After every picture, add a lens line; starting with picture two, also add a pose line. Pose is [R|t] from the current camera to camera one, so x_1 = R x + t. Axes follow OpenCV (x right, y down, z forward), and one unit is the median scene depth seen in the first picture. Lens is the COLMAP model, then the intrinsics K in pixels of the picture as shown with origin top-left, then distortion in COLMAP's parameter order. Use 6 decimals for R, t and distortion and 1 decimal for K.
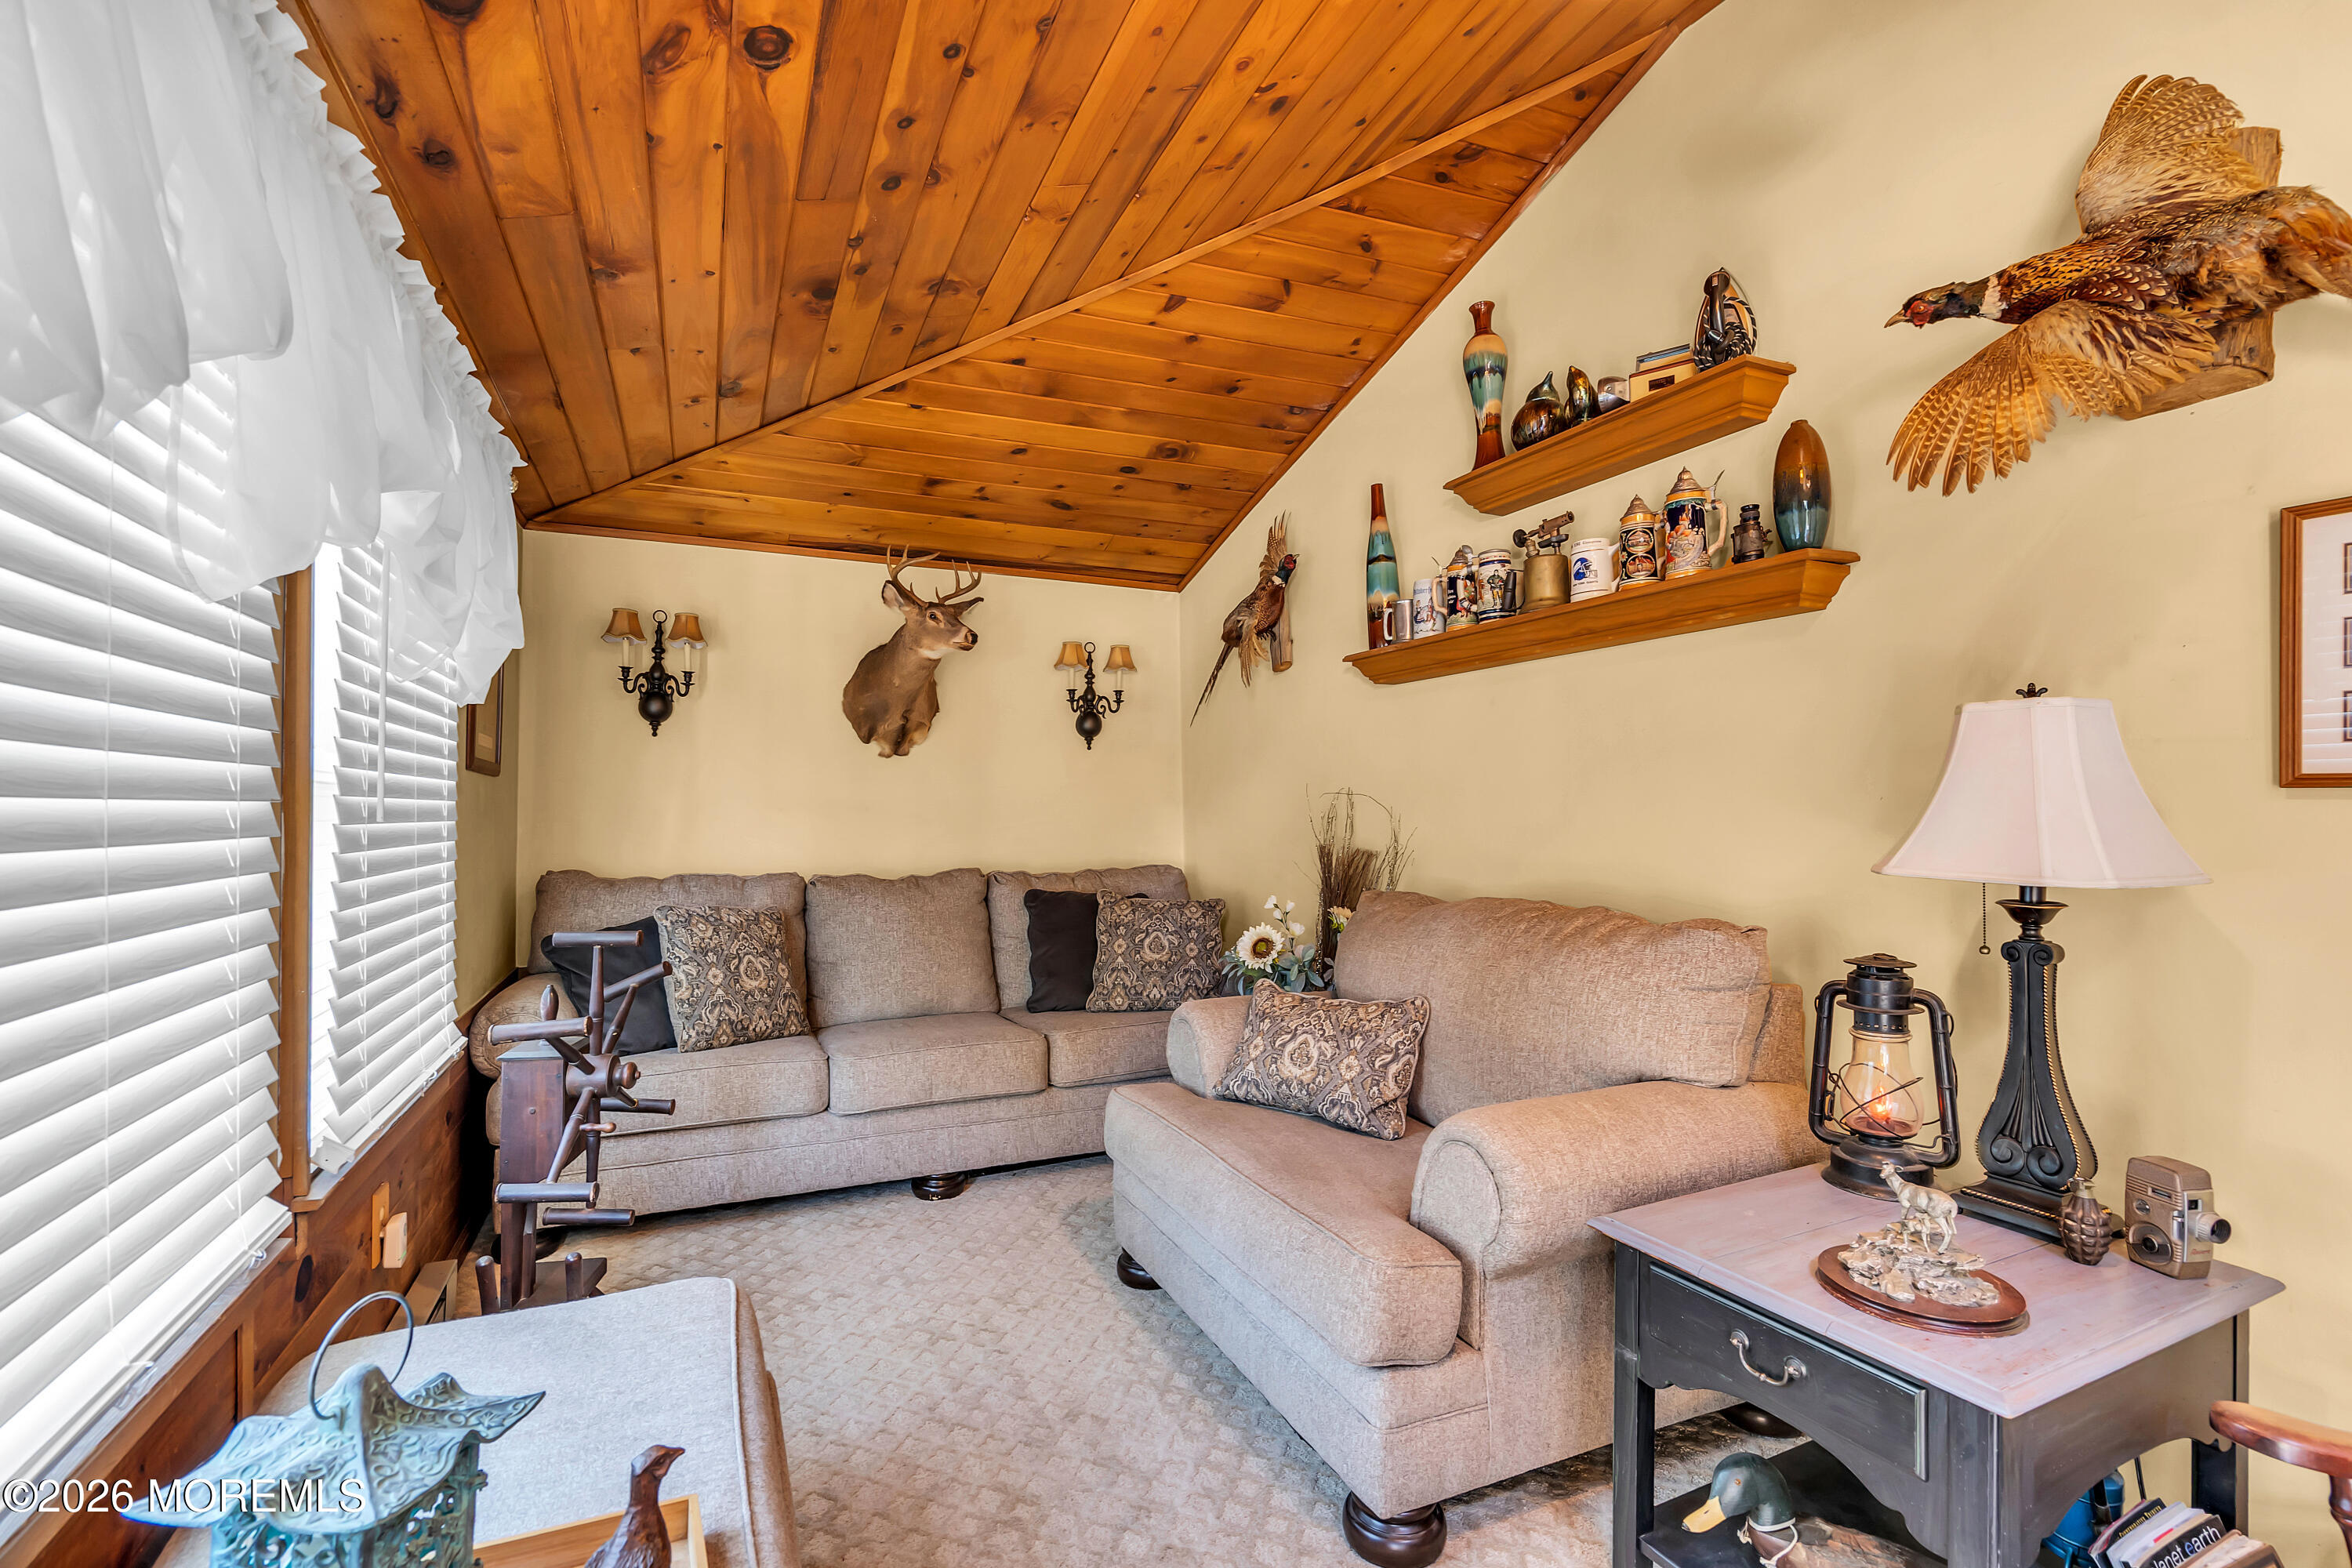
lens RADIAL K [[1089.7, 0, 1168.5], [0, 1089.7, 798.1], [0, 0, 1]] dist [0.000267, 0.001186]
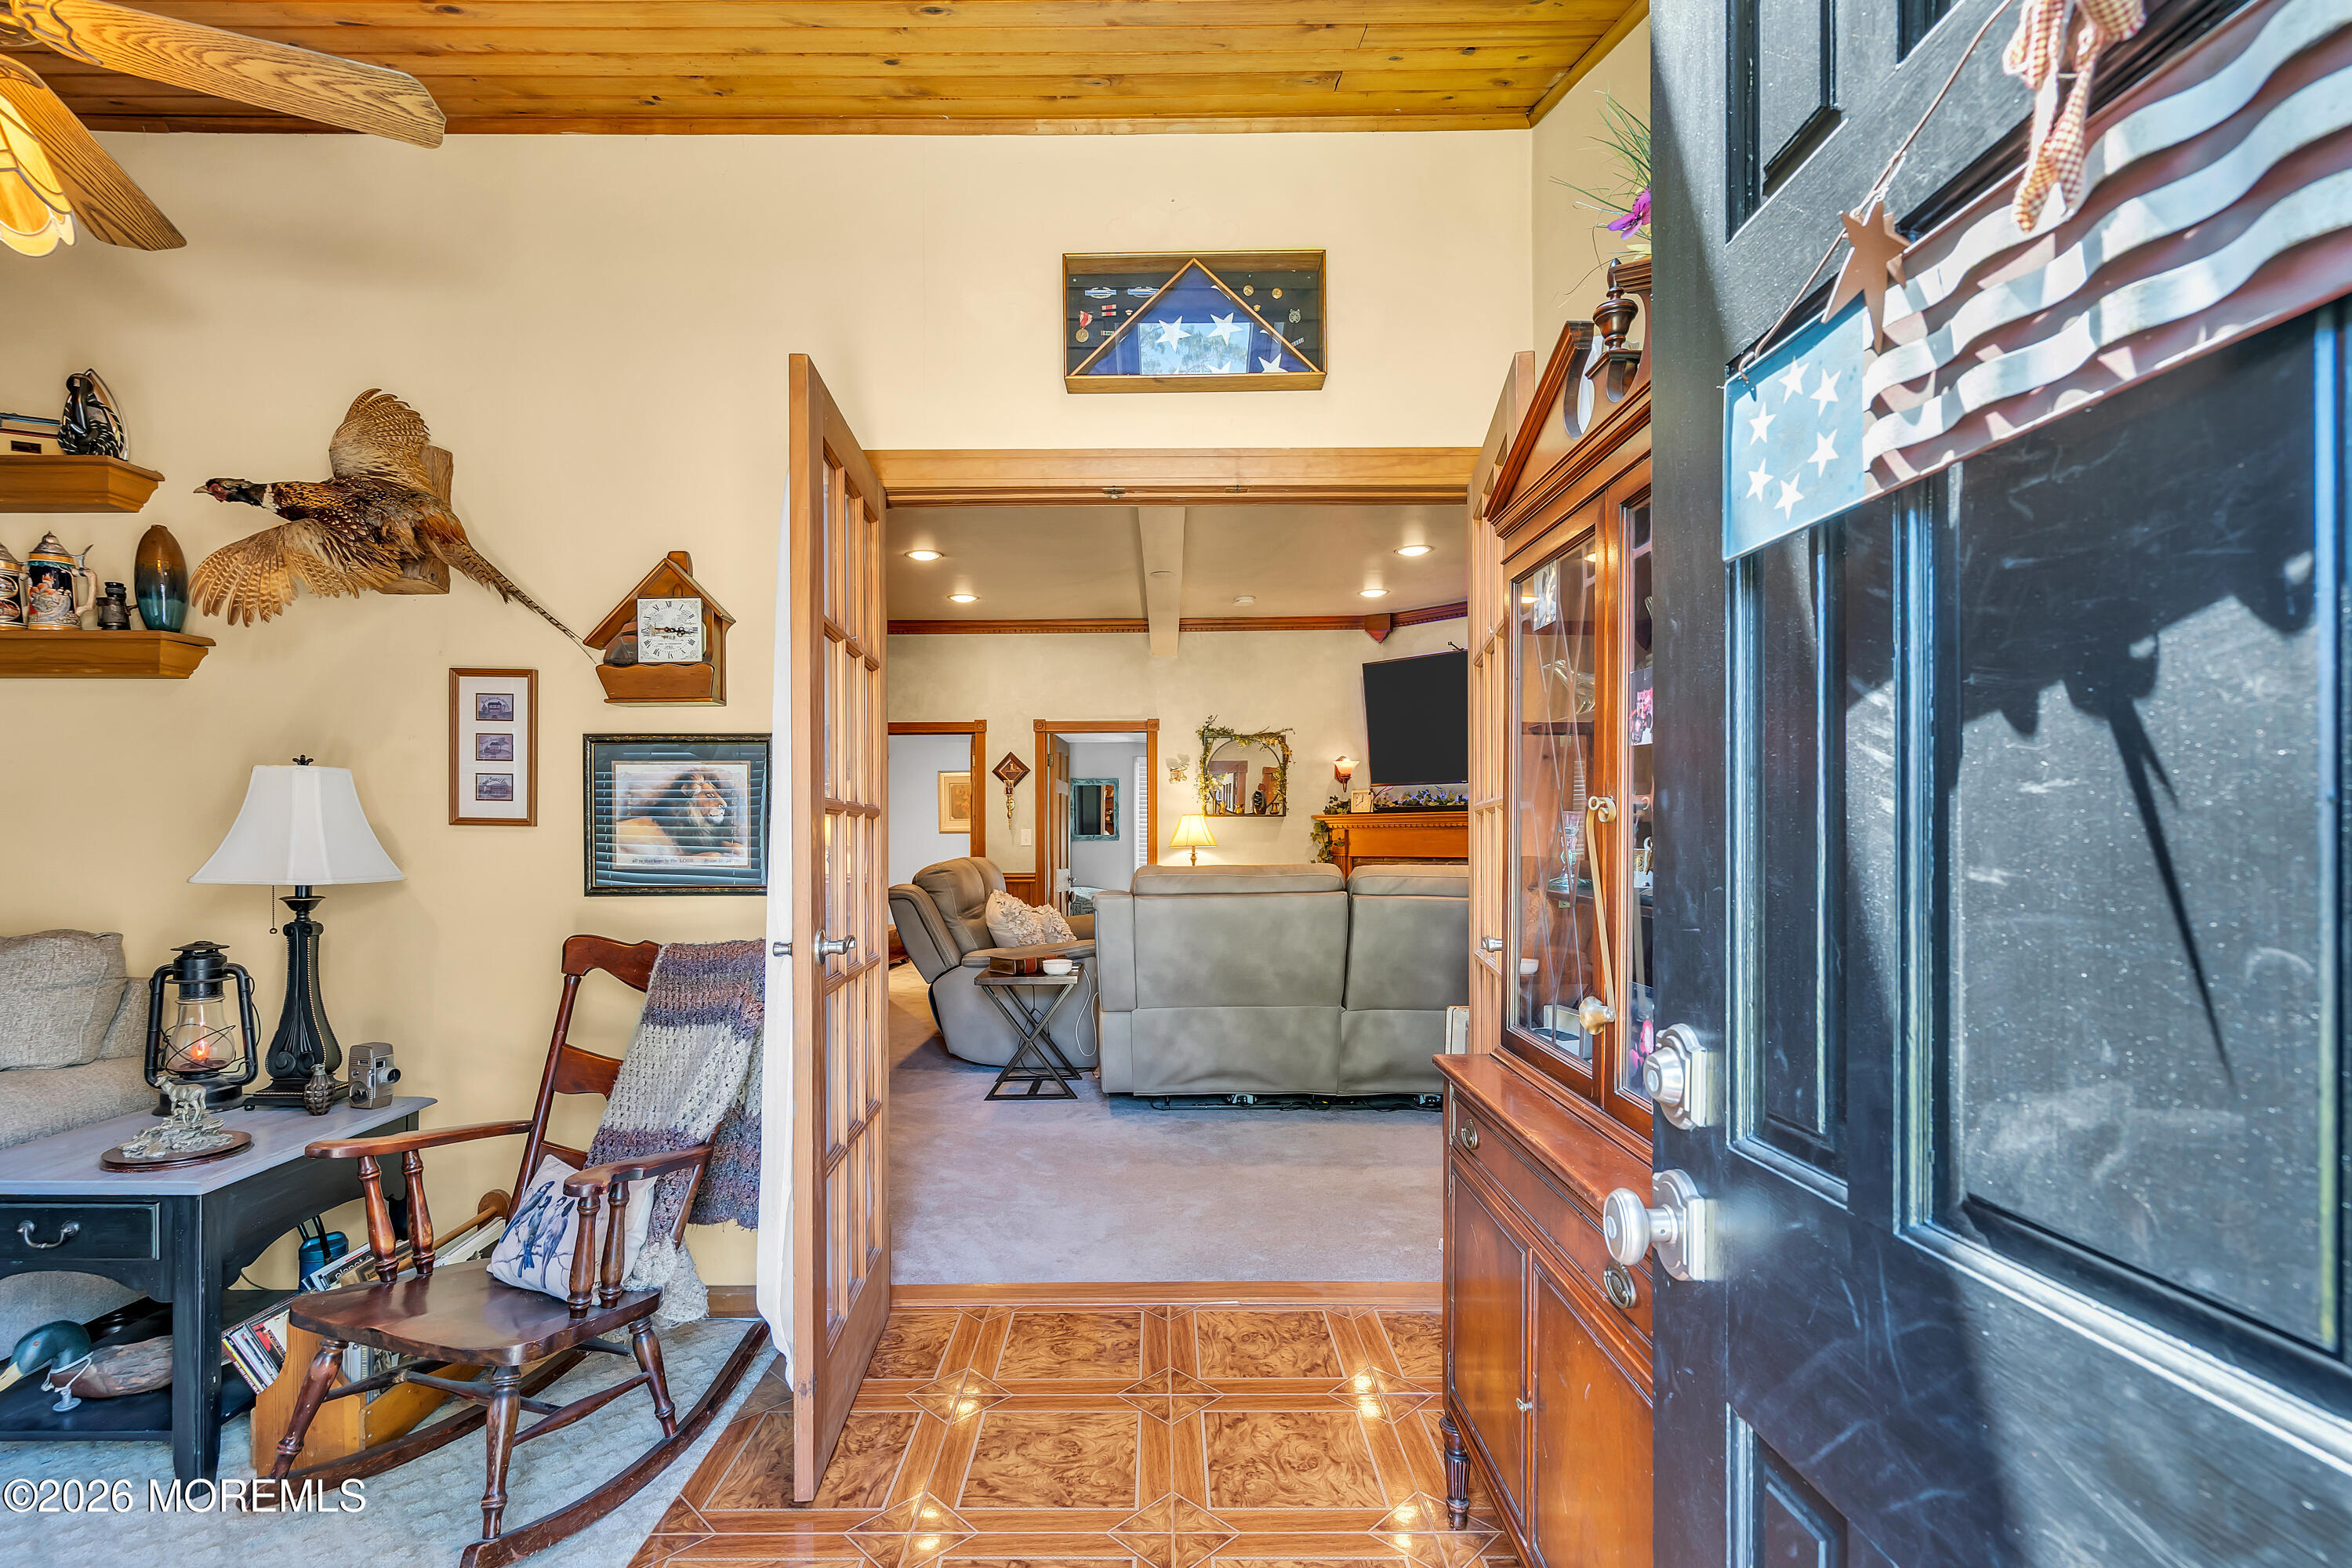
lens RADIAL K [[1089.7, 0, 1157.4], [0, 1089.7, 848.7], [0, 0, 1]] dist [0.000267, 0.001186]
pose [[0.417635, -0.003164, 0.908609, -0.103027], [-0.010924, 0.999904, 0.008503, 0.000826], [-0.908549, -0.013476, 0.417561, -0.723151]]
